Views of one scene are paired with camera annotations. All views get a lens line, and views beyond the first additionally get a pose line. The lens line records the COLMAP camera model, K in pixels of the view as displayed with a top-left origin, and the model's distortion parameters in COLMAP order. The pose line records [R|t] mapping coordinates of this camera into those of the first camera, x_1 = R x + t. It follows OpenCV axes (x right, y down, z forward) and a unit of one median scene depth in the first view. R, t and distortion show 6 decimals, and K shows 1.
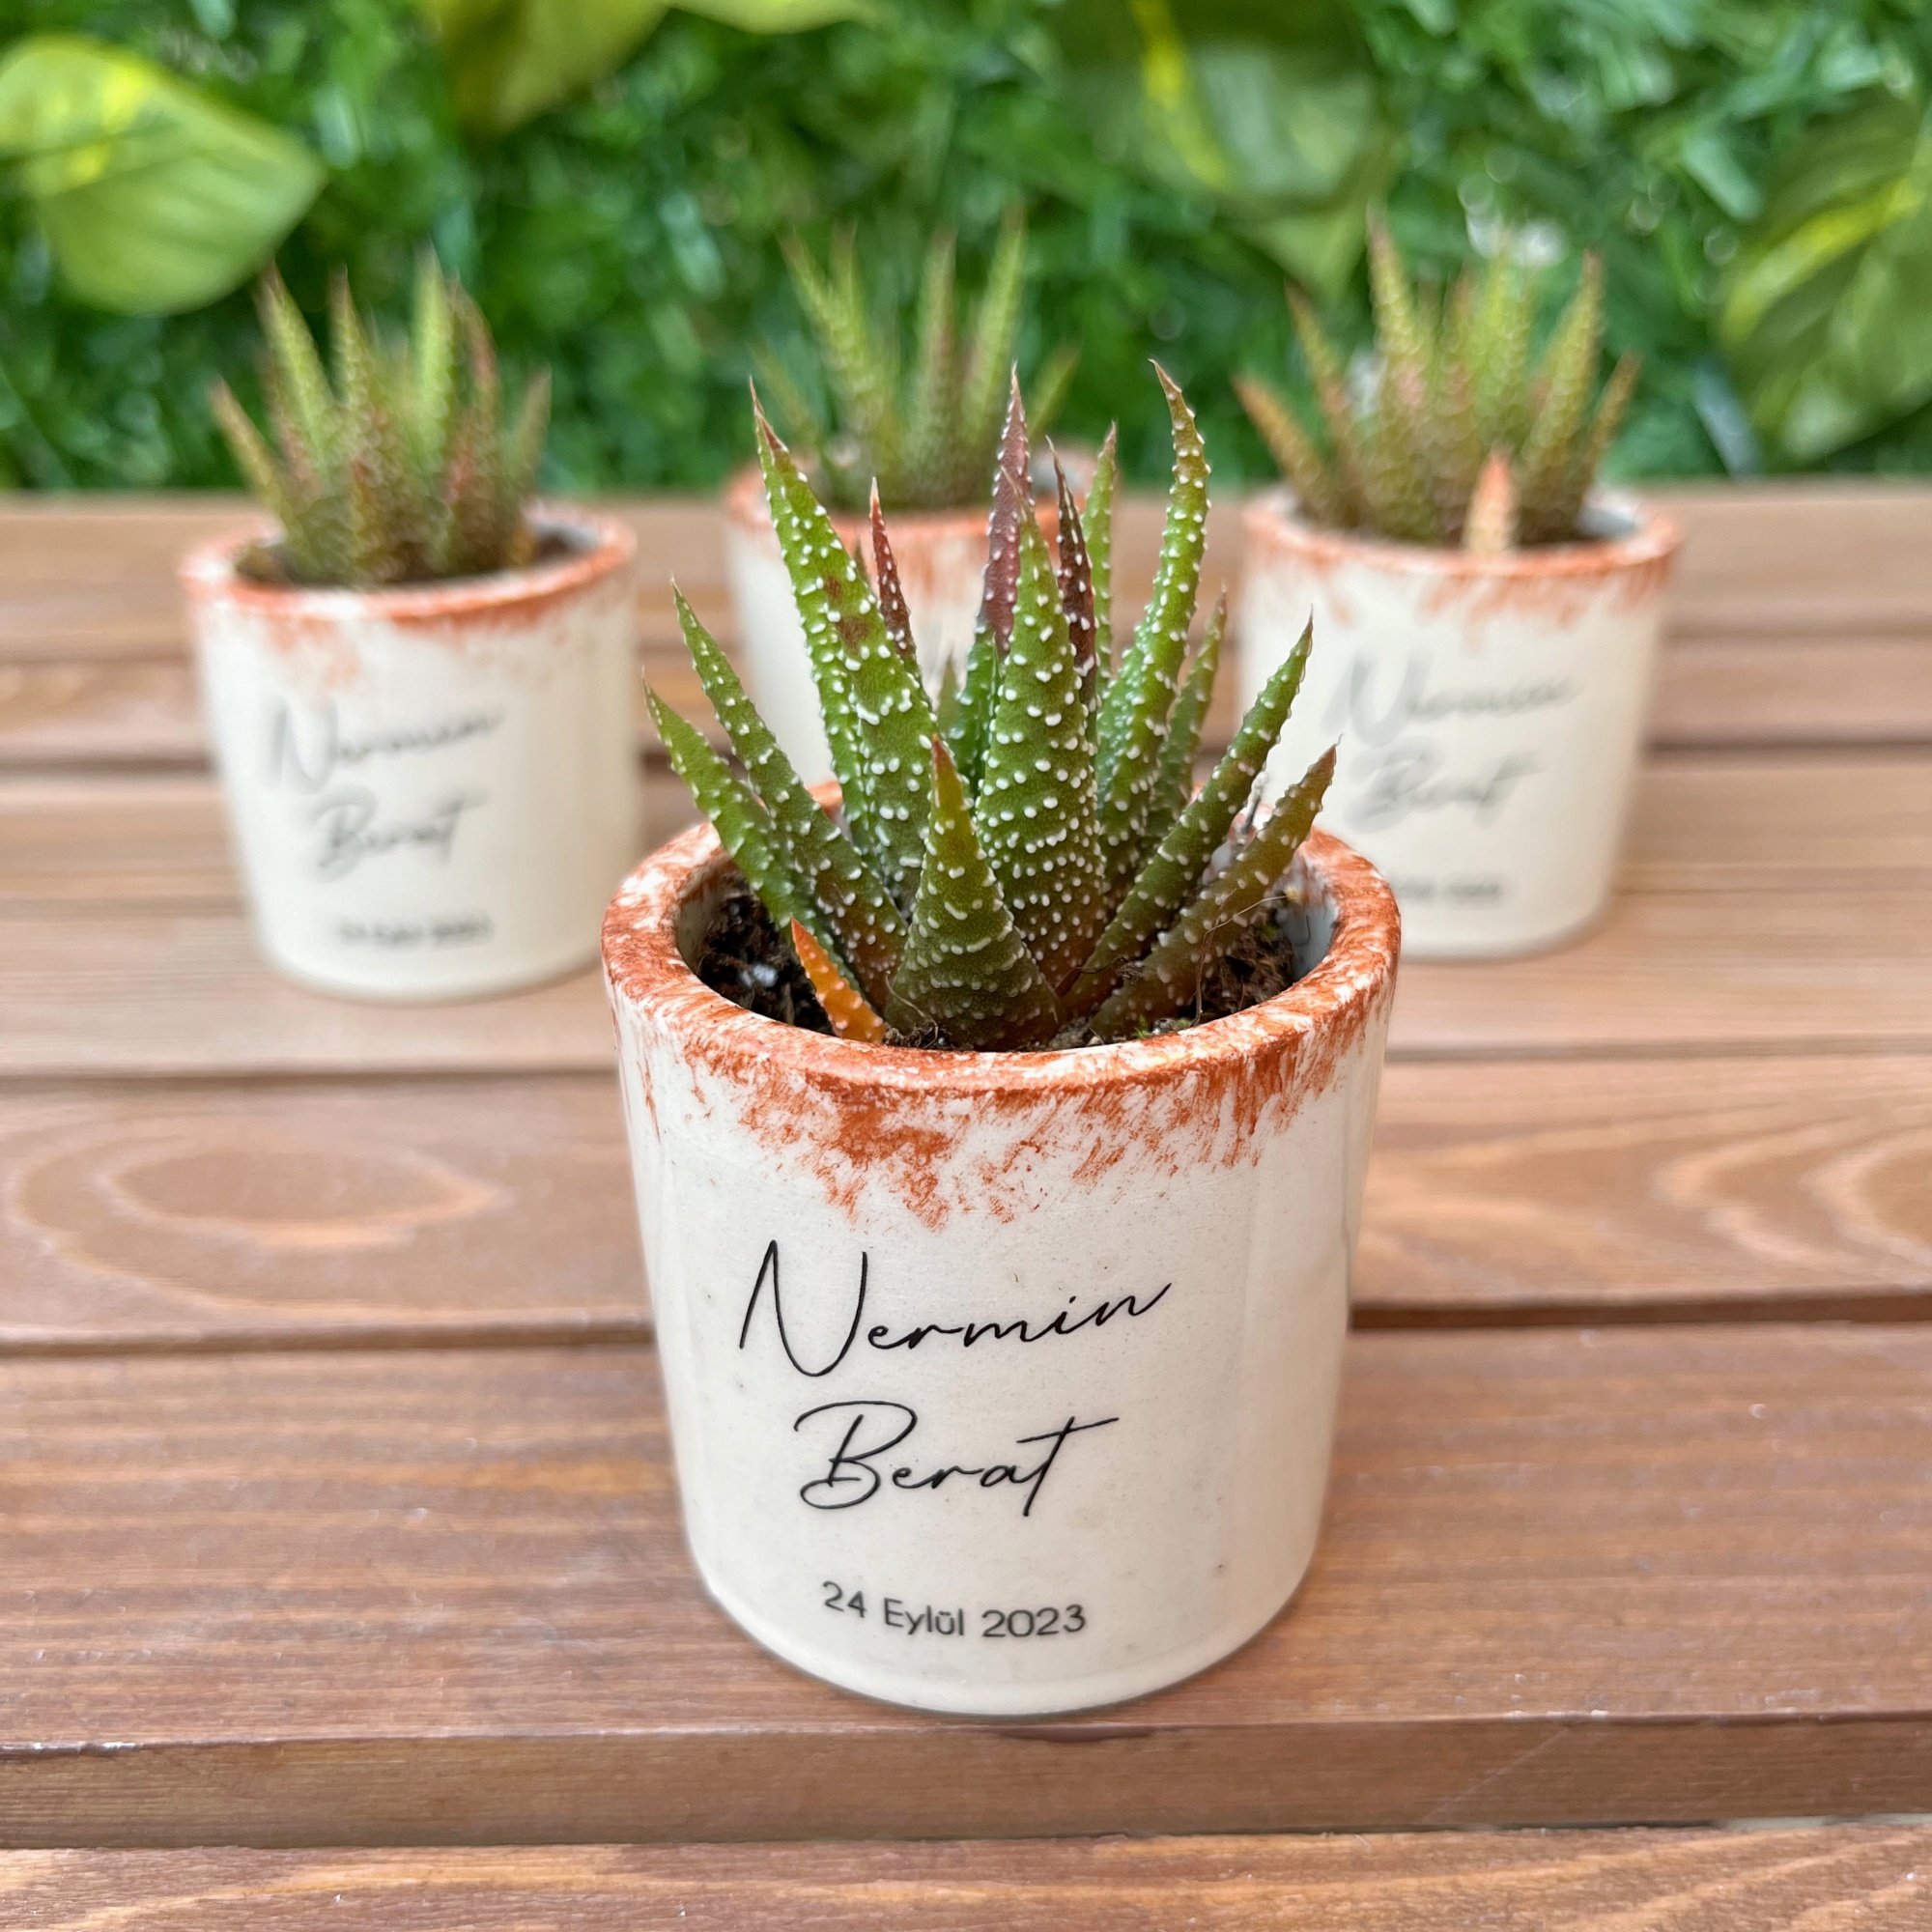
lens RADIAL K [[1357.8, 0, 956.1], [0, 1357.8, 1008.9], [0, 0, 1]] dist [0.049260, -0.022268]
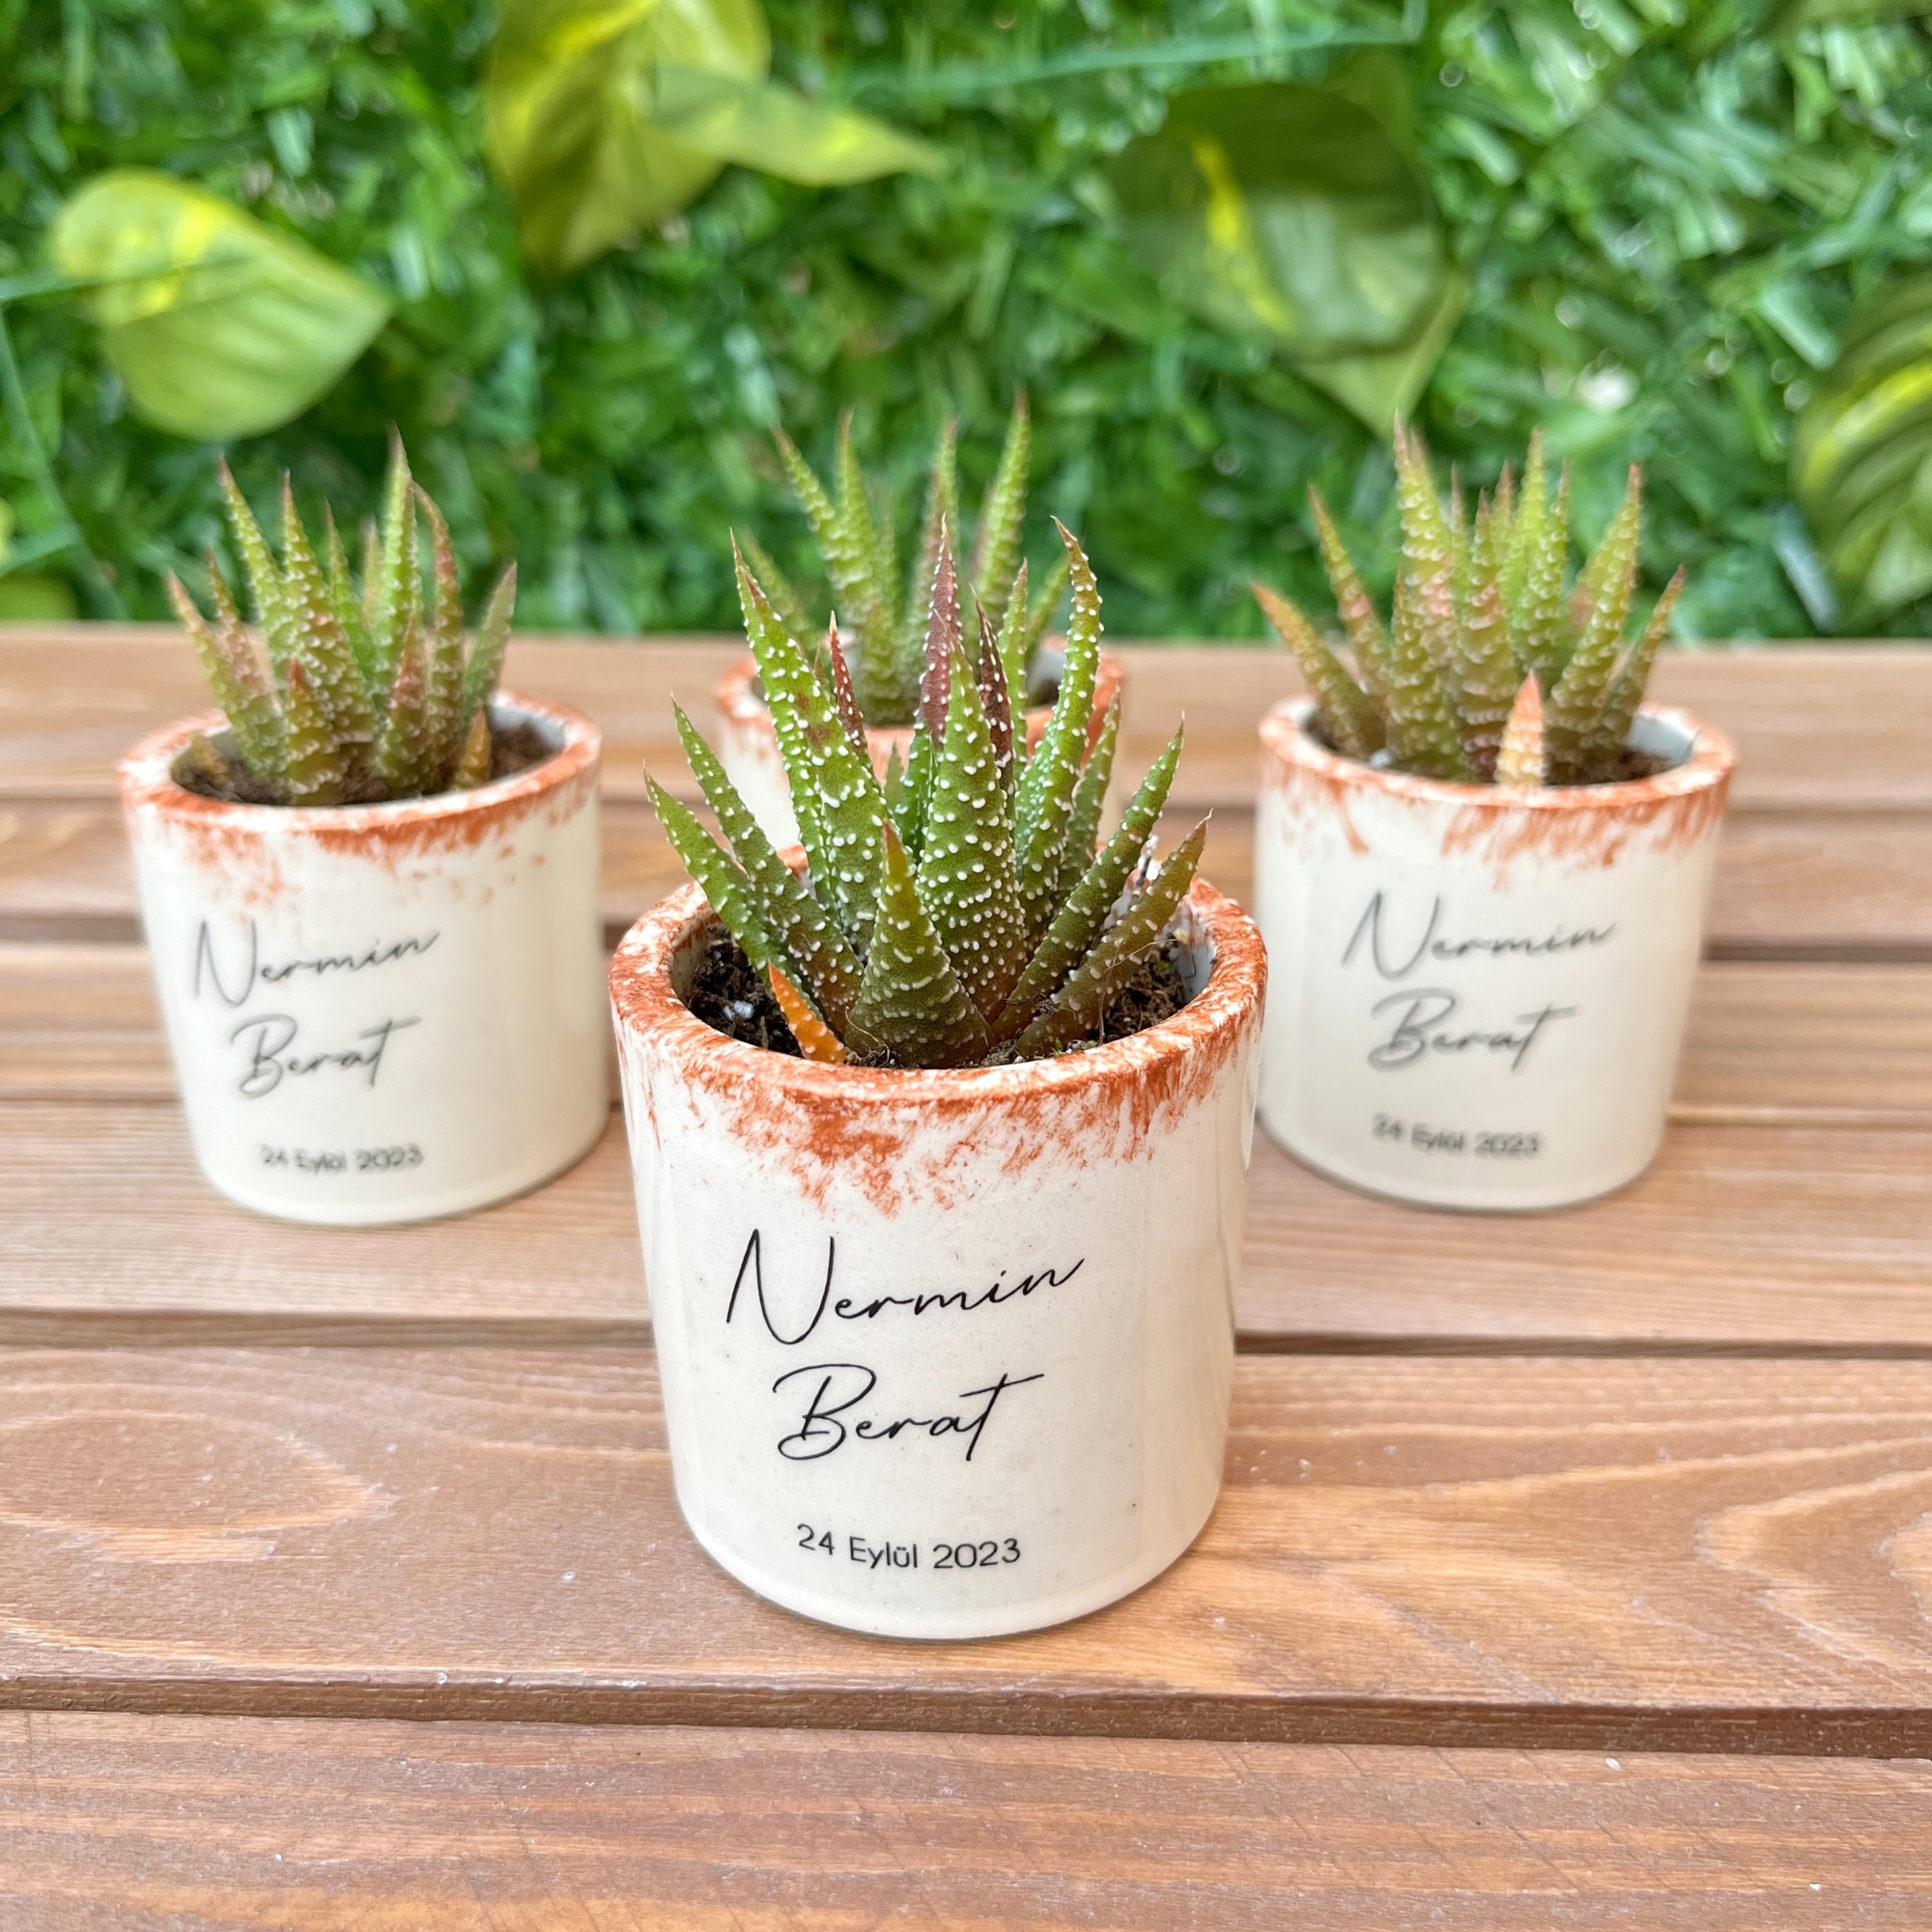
lens RADIAL K [[1357.8, 0, 956.1], [0, 1357.8, 1008.9], [0, 0, 1]] dist [0.049260, -0.022268]
pose [[0.999035, -0.014320, 0.041527, -0.003945], [0.015093, 0.999717, -0.018367, -0.000592], [-0.041252, 0.018976, 0.998969, -0.226131]]
